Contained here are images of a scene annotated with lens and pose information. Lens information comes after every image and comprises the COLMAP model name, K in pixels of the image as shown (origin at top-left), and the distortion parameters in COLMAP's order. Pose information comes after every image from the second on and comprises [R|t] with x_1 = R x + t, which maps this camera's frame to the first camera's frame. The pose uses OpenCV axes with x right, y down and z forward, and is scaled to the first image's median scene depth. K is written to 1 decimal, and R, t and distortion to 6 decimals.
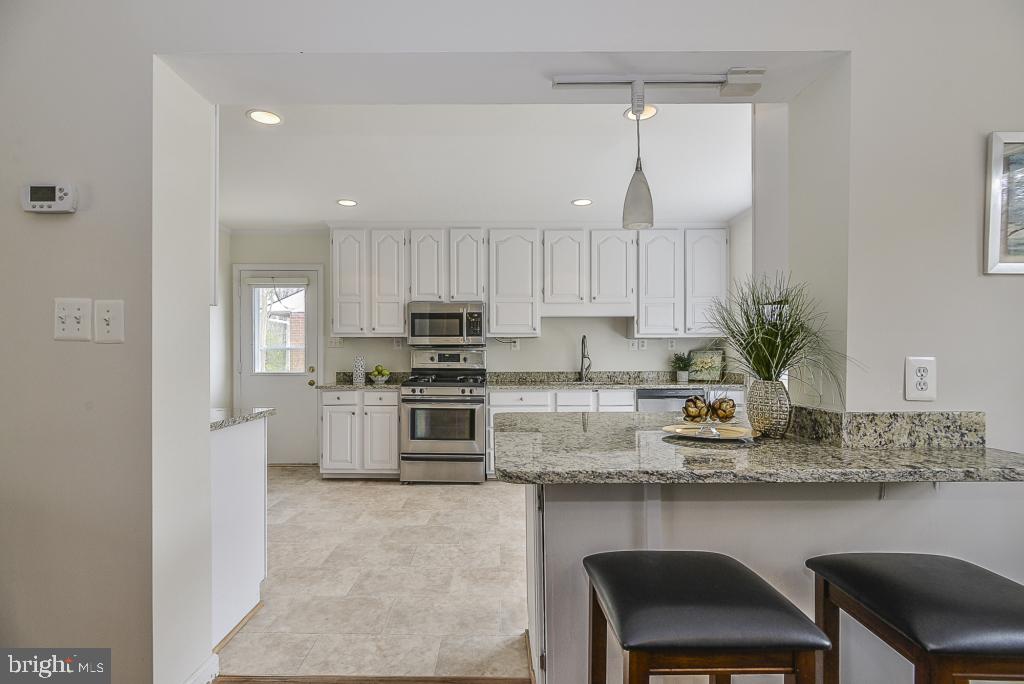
lens RADIAL K [[498.1, 0, 487.8], [0, 498.1, 354.0], [0, 0, 1]] dist [-0.001628, 0.000163]
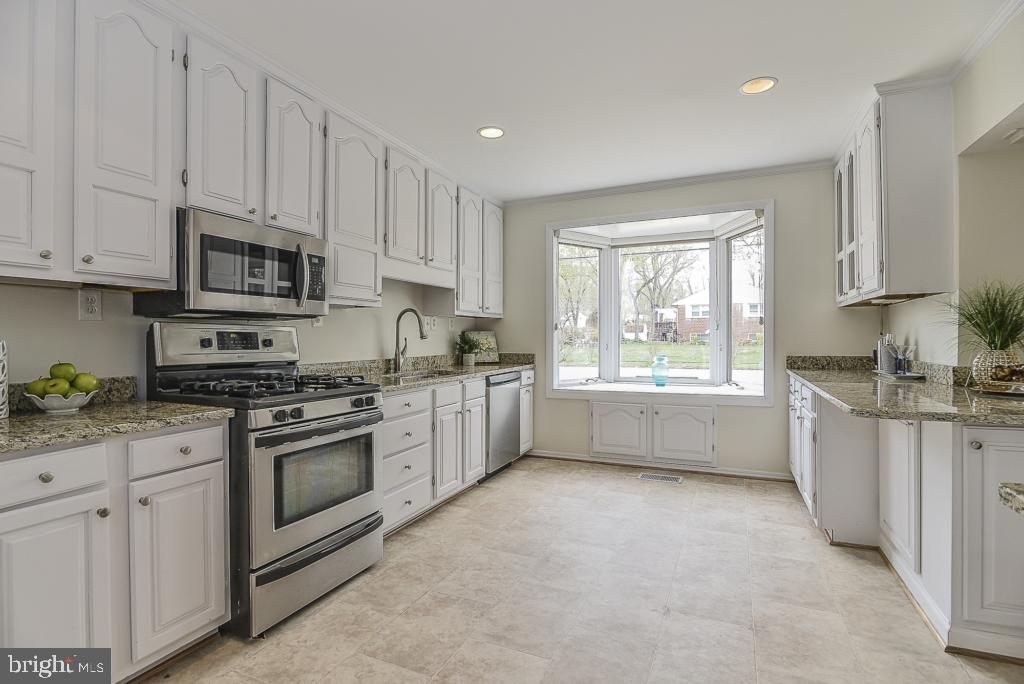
lens RADIAL K [[501.2, 0, 512.0], [0, 501.2, 342.0], [0, 0, 1]] dist [-0.001641, -0.000188]
pose [[0.396723, -0.009090, 0.917893, -0.432845], [0.001402, 0.999956, 0.009297, 0.004976], [-0.917937, -0.002401, 0.396719, 0.585558]]
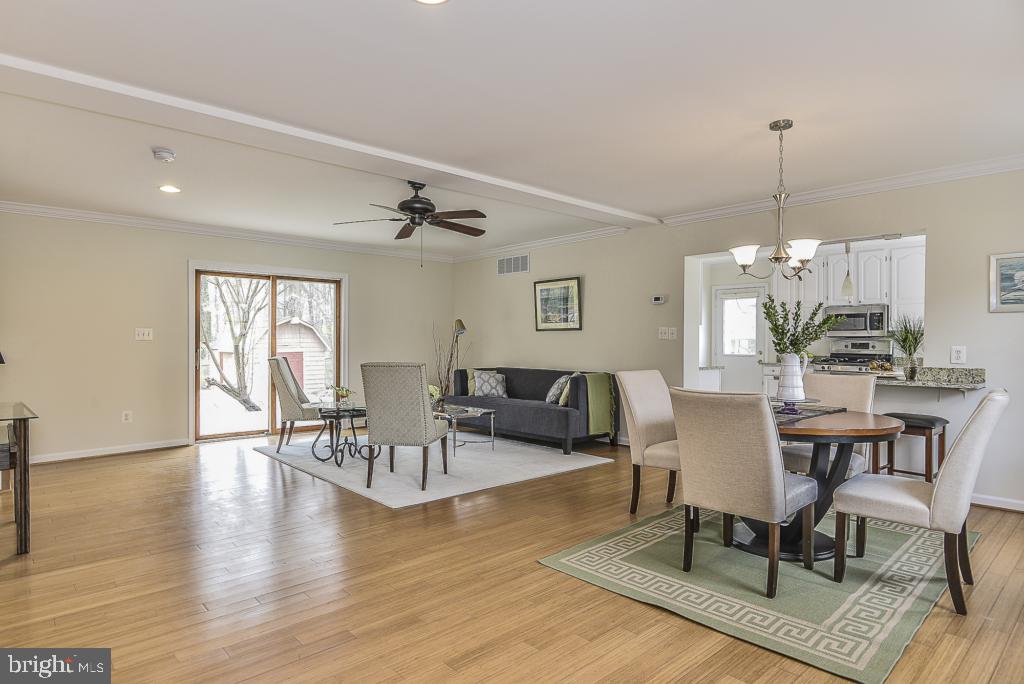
lens RADIAL K [[574.3, 0, 512.0], [0, 574.3, 342.0], [0, 0, 1]] dist [-0.014594, -0.000462]
pose [[0.679801, 0.003846, -0.733386, 0.433045], [-0.002284, 0.999993, 0.003127, -0.005702], [0.733393, -0.000450, 0.679805, -0.778456]]
